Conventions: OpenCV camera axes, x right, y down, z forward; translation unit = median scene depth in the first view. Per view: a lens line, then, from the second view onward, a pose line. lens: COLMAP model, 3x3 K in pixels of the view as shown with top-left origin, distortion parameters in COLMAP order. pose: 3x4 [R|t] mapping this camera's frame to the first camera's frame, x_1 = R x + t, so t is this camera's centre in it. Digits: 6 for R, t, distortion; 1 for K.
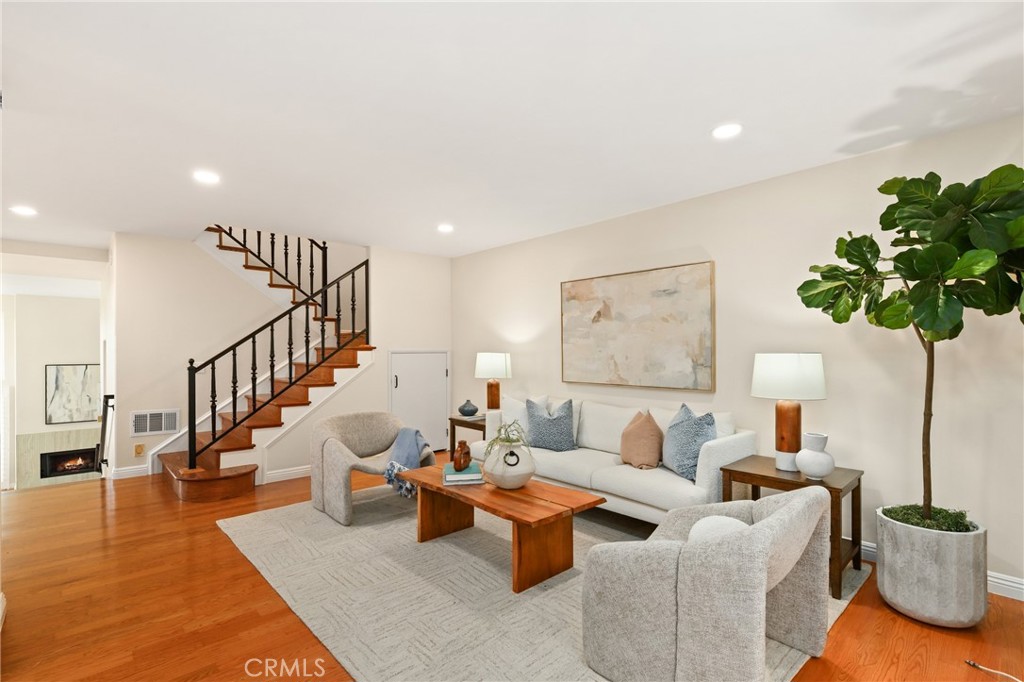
lens RADIAL K [[472.6, 0, 519.3], [0, 472.6, 352.9], [0, 0, 1]] dist [0.002112, -0.000114]
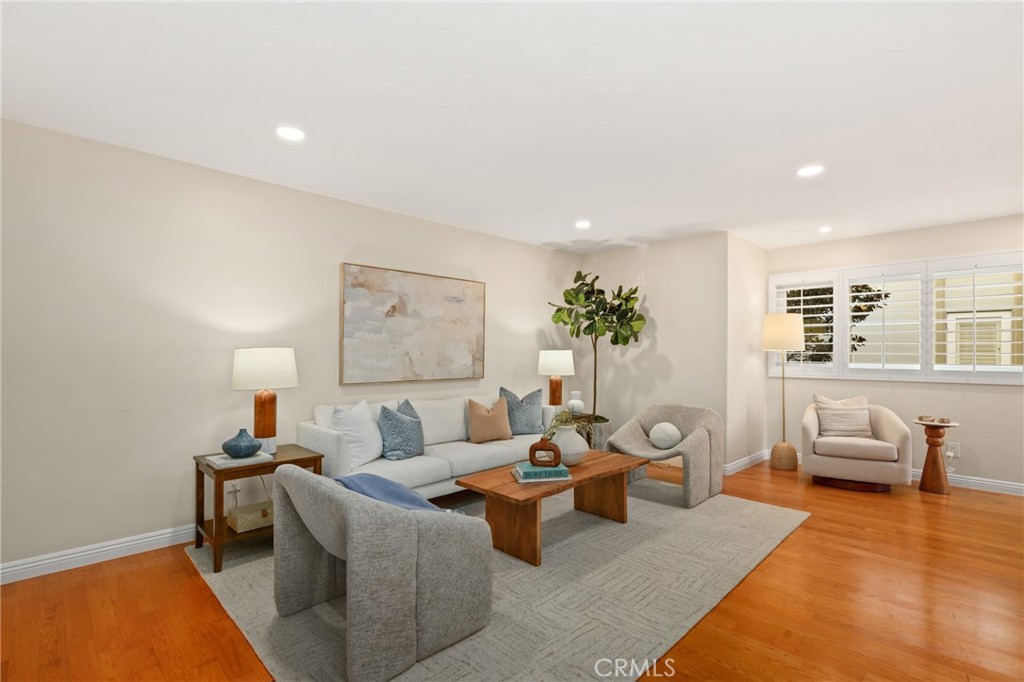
lens RADIAL K [[471.8, 0, 510.6], [0, 471.8, 351.8], [0, 0, 1]] dist [-0.002739, -0.000501]
pose [[-0.018142, 0.004883, 0.999823, -0.812864], [-0.000715, 0.999988, -0.004897, 0.009833], [-0.999835, -0.000804, -0.018138, 0.805535]]
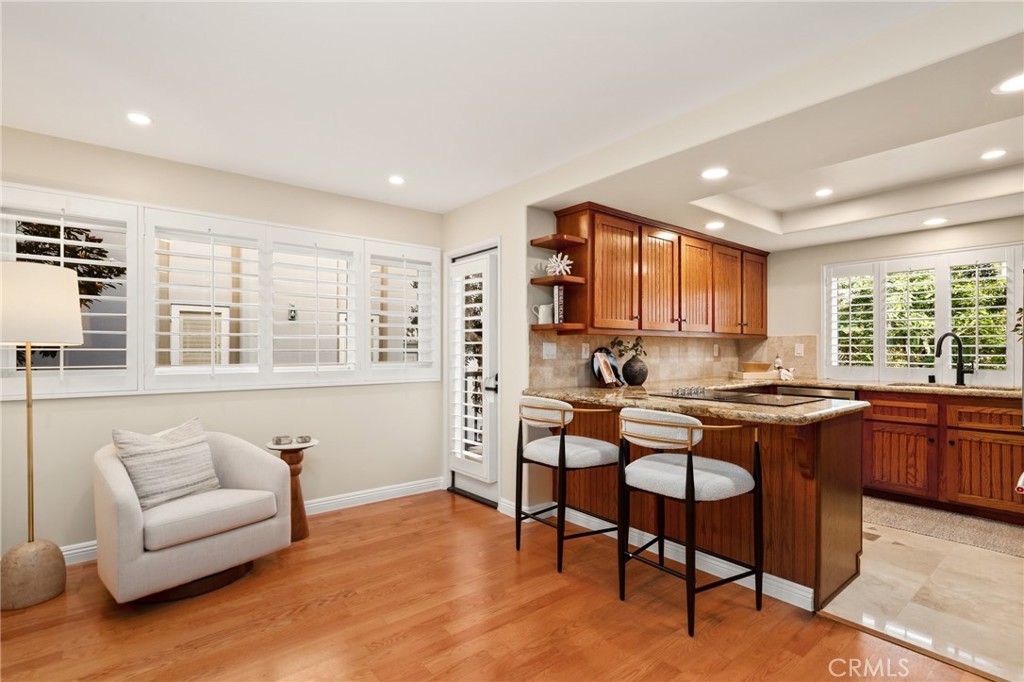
lens RADIAL K [[490.5, 0, 512.0], [0, 490.5, 341.0], [0, 0, 1]] dist [-0.002398, 0.000031]
pose [[-0.997837, 0.001723, 0.065708, -0.223007], [0.000496, 0.999825, -0.018693, 0.008176], [-0.065728, -0.018620, -0.997664, 0.629130]]
